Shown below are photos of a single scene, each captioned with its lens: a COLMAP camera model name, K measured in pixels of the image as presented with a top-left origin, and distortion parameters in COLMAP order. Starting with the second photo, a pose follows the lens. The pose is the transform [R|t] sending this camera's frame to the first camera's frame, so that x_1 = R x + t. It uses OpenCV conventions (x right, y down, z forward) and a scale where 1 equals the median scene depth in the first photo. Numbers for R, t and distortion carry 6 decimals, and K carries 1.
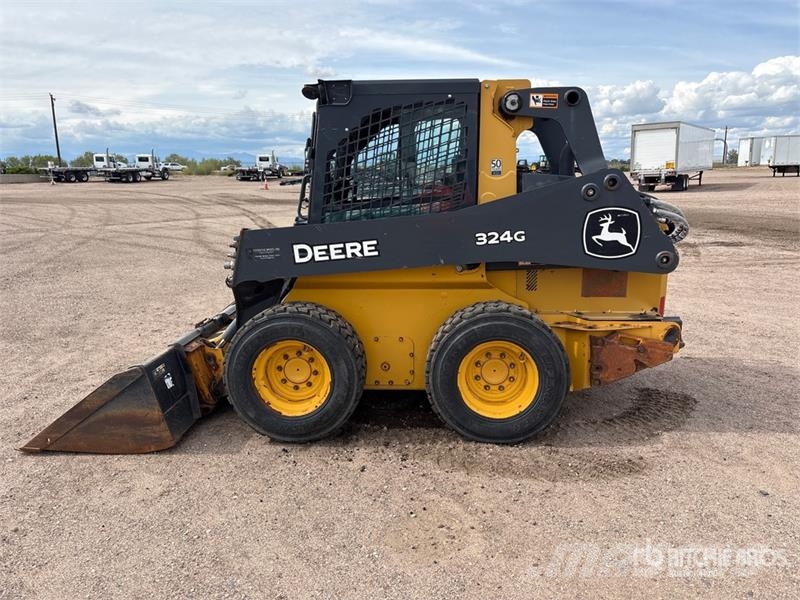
lens RADIAL K [[602.0, 0, 405.1], [0, 602.0, 311.4], [0, 0, 1]] dist [0.054985, -0.056252]
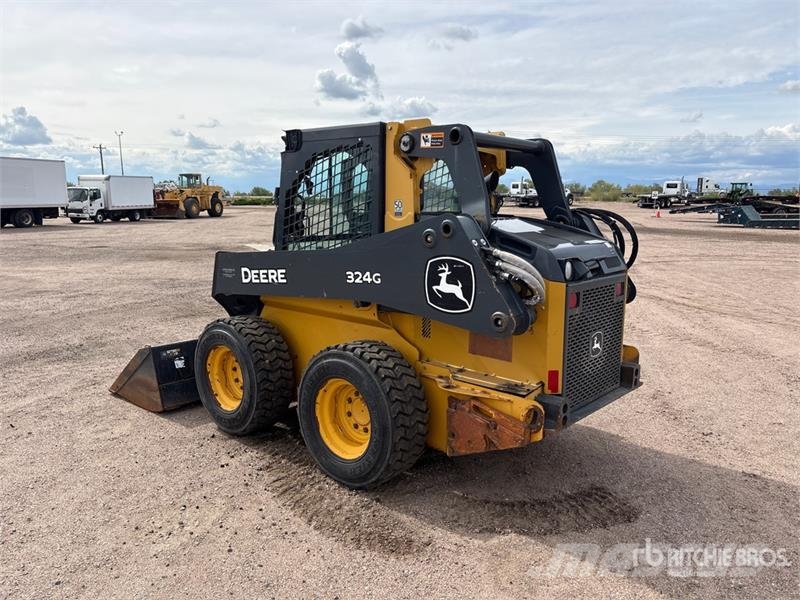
lens RADIAL K [[605.5, 0, 405.6], [0, 605.5, 303.5], [0, 0, 1]] dist [0.045303, -0.049574]
pose [[0.787865, 0.121029, -0.603838, 0.804740], [-0.153616, 0.988128, -0.002379, -0.086513], [0.596381, 0.094633, 0.797103, 0.241098]]
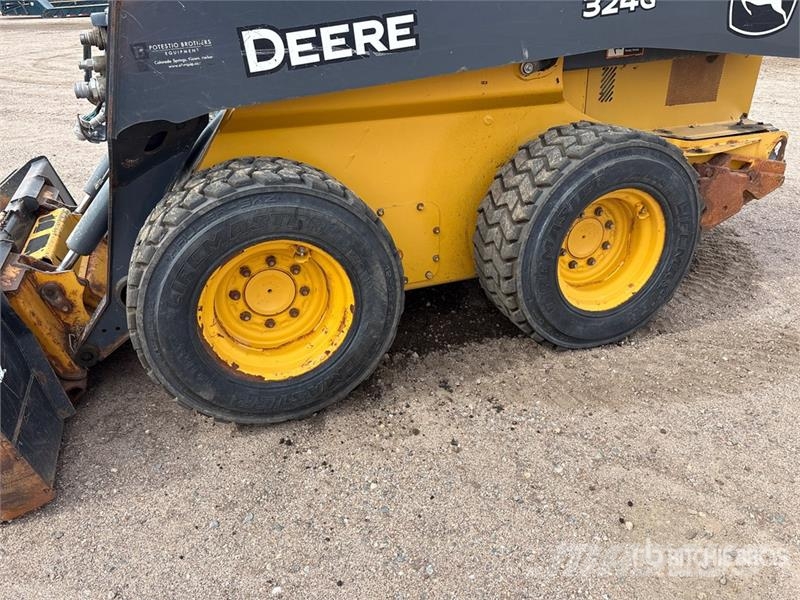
lens RADIAL K [[603.3, 0, 396.2], [0, 603.3, 300.6], [0, 0, 1]] dist [0.037540, -0.048711]
pose [[0.916795, -0.189159, 0.351718, -0.276278], [0.097112, 0.959869, 0.263098, -0.024464], [-0.387370, -0.207051, 0.898373, 0.504466]]
